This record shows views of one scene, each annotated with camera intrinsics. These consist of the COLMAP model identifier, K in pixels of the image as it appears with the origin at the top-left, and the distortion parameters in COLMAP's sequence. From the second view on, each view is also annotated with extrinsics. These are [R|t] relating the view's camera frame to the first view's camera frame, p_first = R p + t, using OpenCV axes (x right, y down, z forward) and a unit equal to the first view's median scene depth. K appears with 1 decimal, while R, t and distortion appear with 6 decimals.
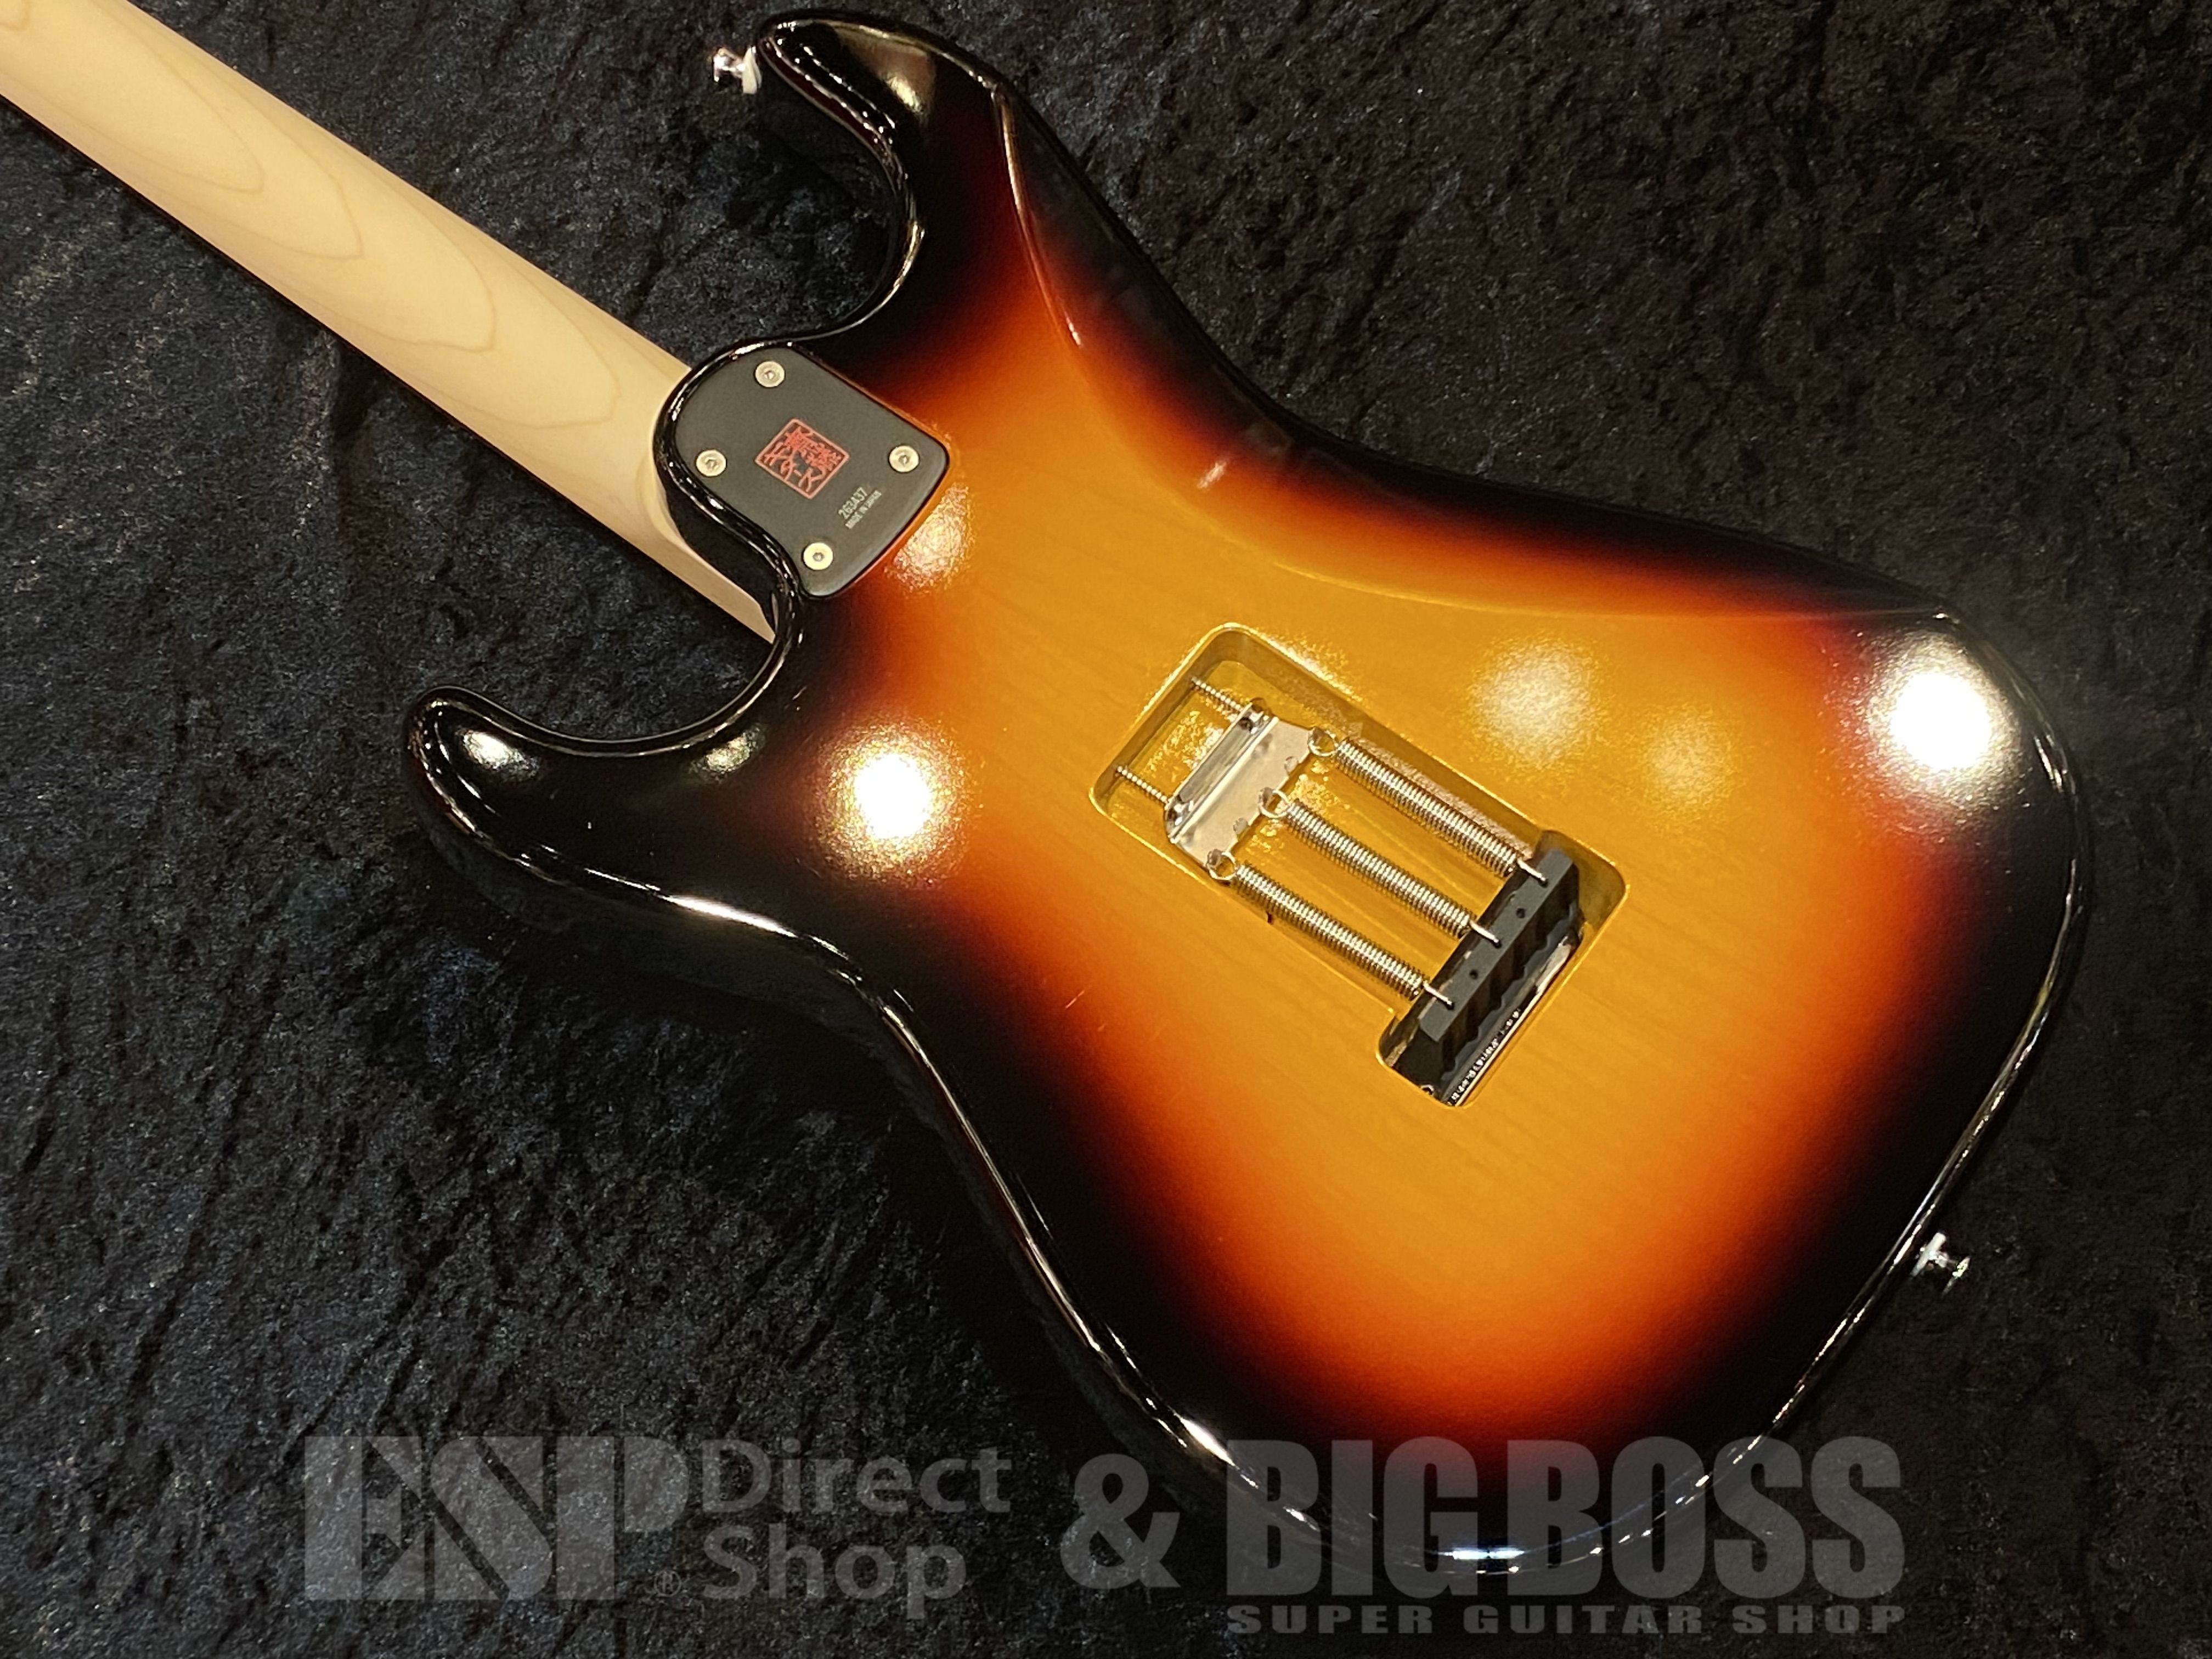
lens RADIAL K [[3570.8, 0, 1109.0], [0, 3570.8, 752.3], [0, 0, 1]] dist [0.240297, -0.877424]
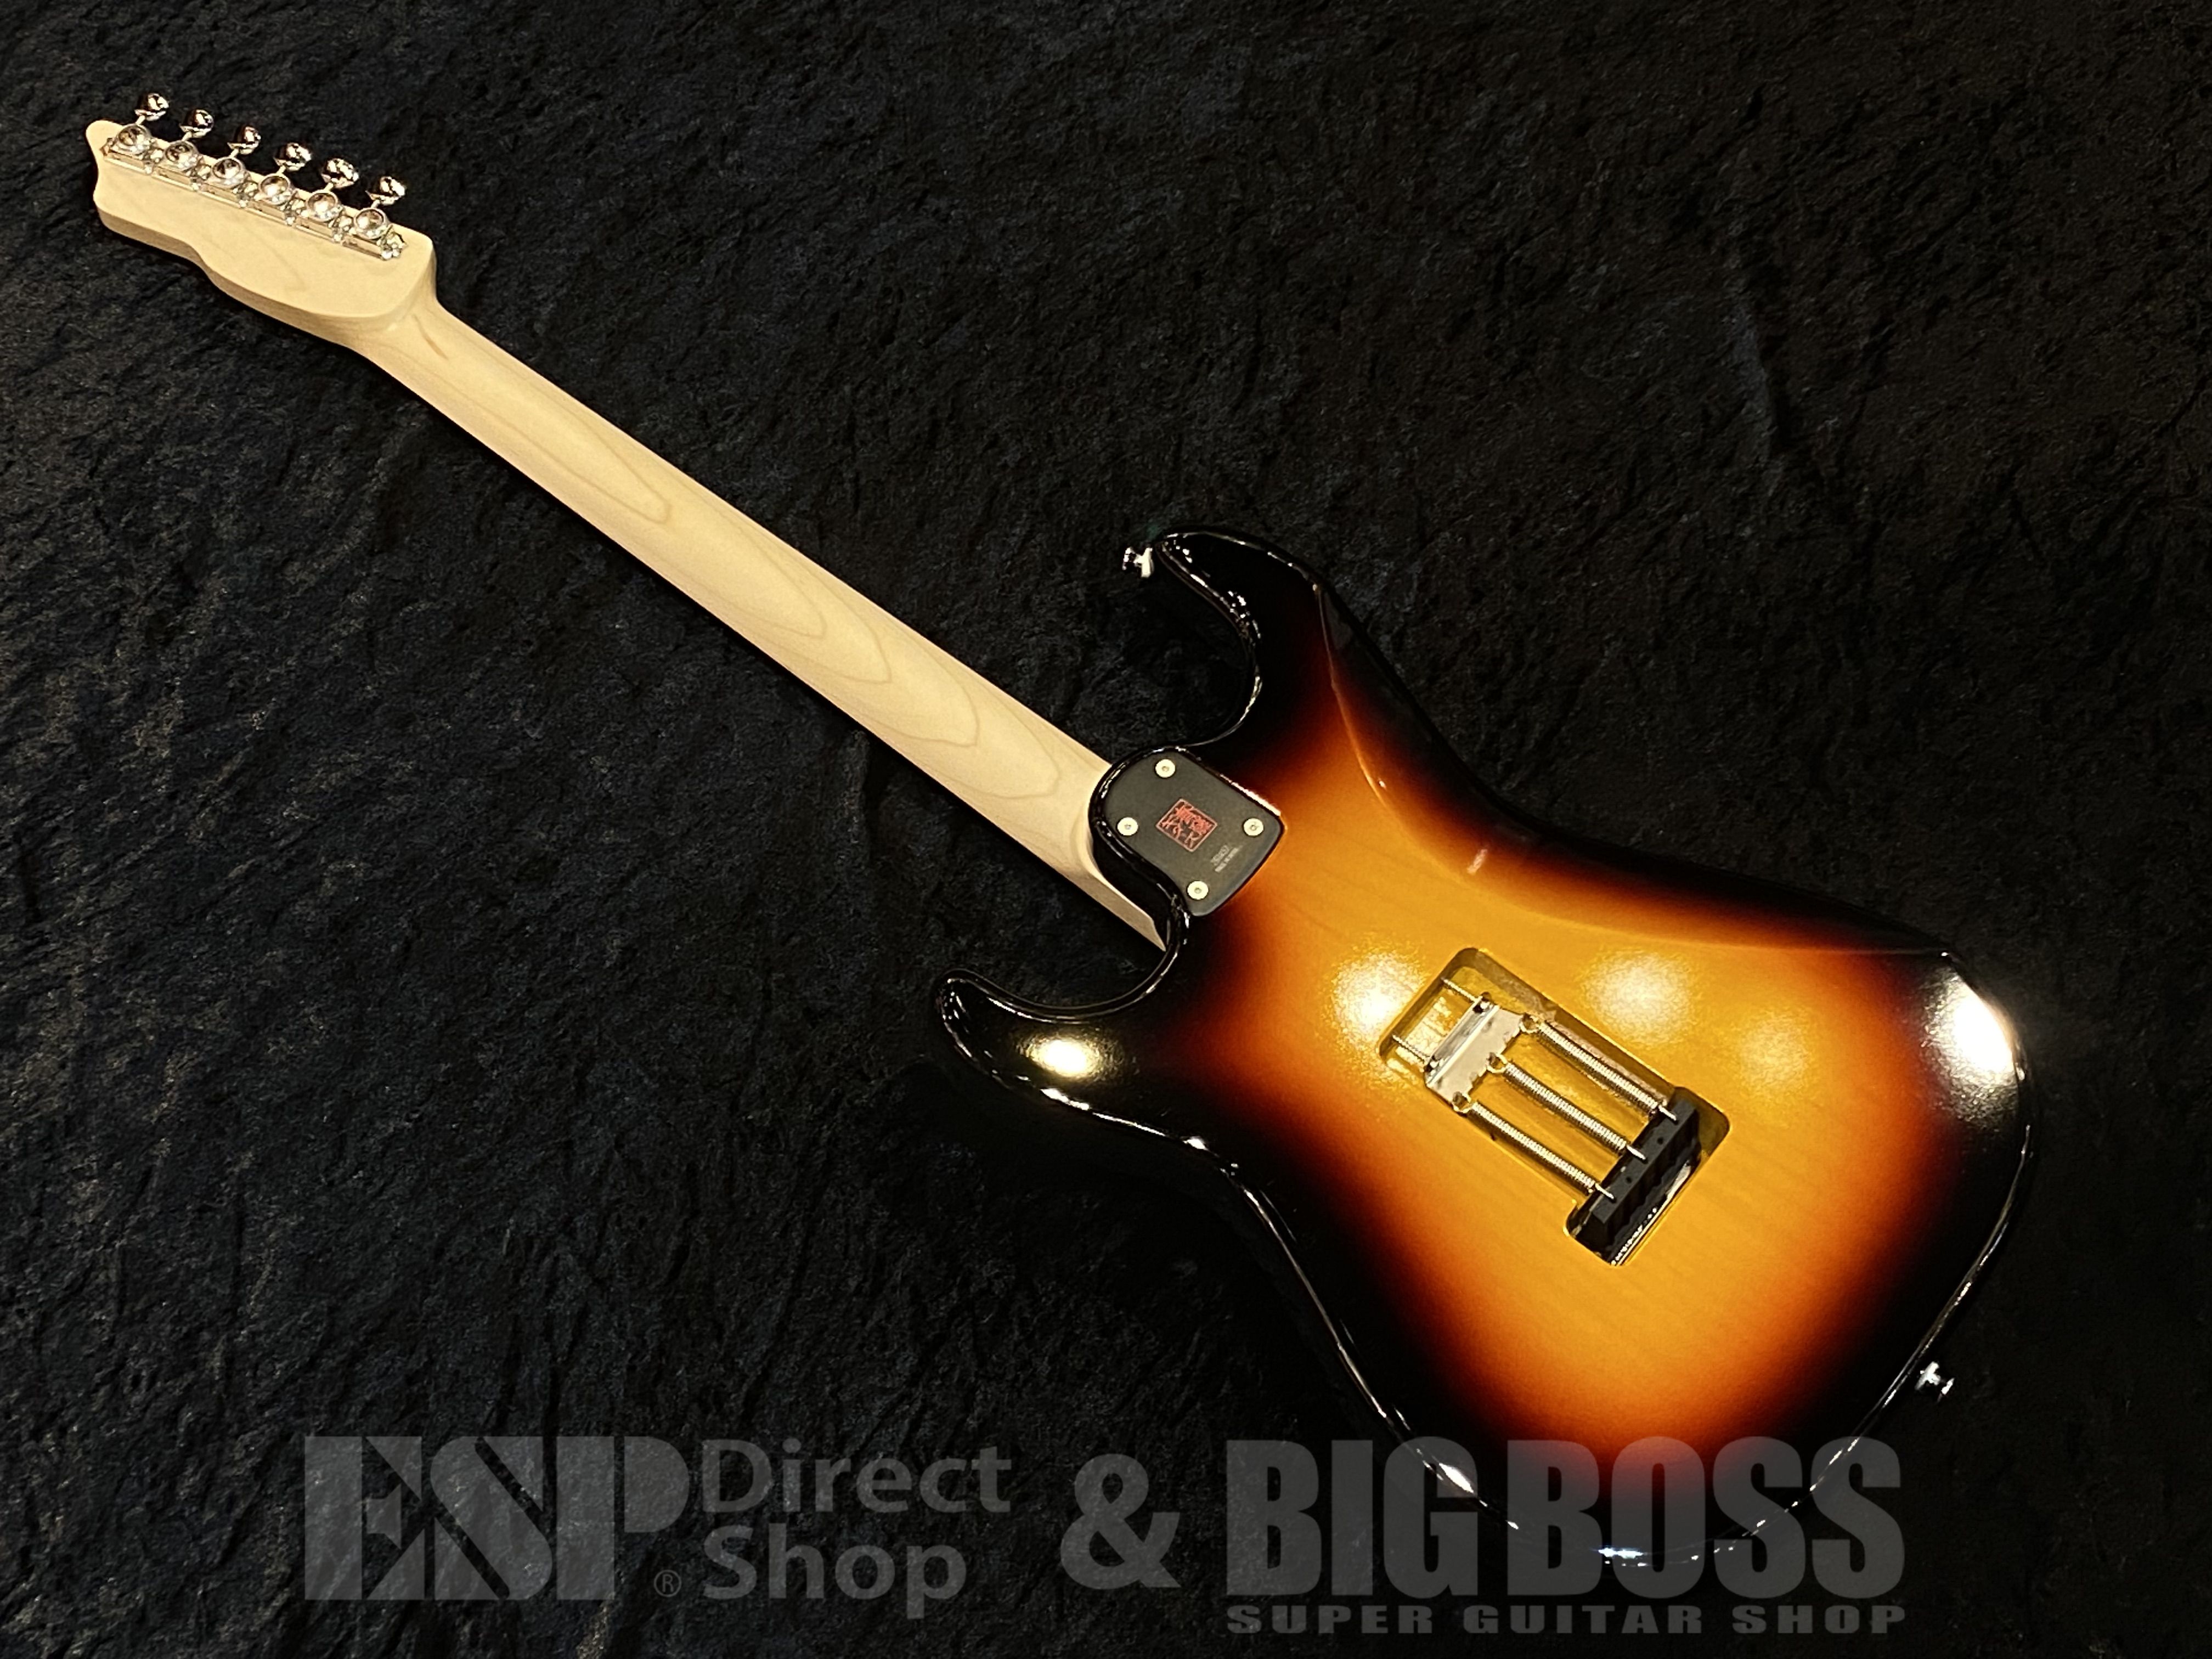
lens RADIAL K [[3564.5, 0, 1104.7], [0, 3564.5, 768.0], [0, 0, 1]] dist [0.255571, -0.766321]
pose [[0.999233, 0.029515, -0.025738, -0.077009], [-0.031330, 0.996821, -0.073252, 0.005492], [0.023494, 0.074002, 0.996981, -0.480559]]
